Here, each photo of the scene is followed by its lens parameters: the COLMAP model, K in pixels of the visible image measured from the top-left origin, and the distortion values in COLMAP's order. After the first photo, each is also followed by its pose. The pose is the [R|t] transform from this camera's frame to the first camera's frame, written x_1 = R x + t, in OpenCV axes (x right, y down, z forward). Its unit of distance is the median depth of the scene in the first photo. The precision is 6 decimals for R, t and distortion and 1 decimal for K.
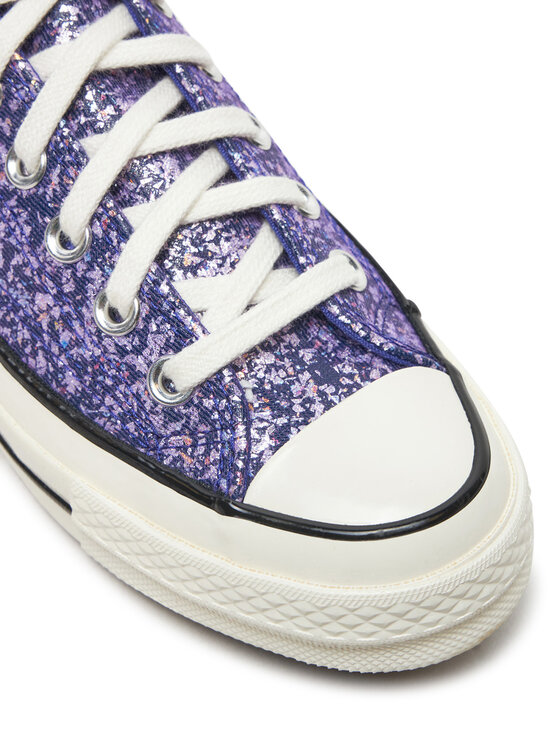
lens RADIAL K [[1321.7, 0, 280.1], [0, 1321.7, 373.3], [0, 0, 1]] dist [0.045684, 0.000000]
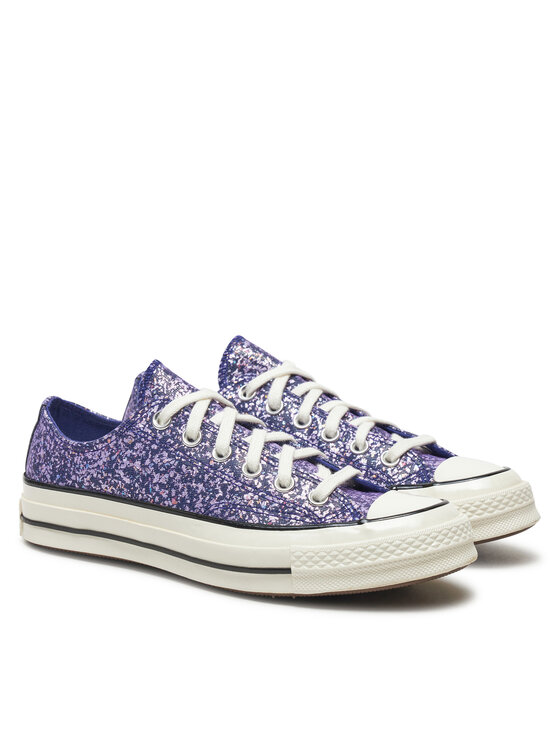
lens RADIAL K [[2041.8, 0, 278.5], [0, 2041.8, 373.3], [0, 0, 1]] dist [-2.124904, 0.000000]
pose [[0.899981, -0.109424, 0.421972, -1.636069], [0.371365, 0.699396, -0.610683, 2.020904], [-0.228302, 0.706308, 0.670080, -1.577405]]
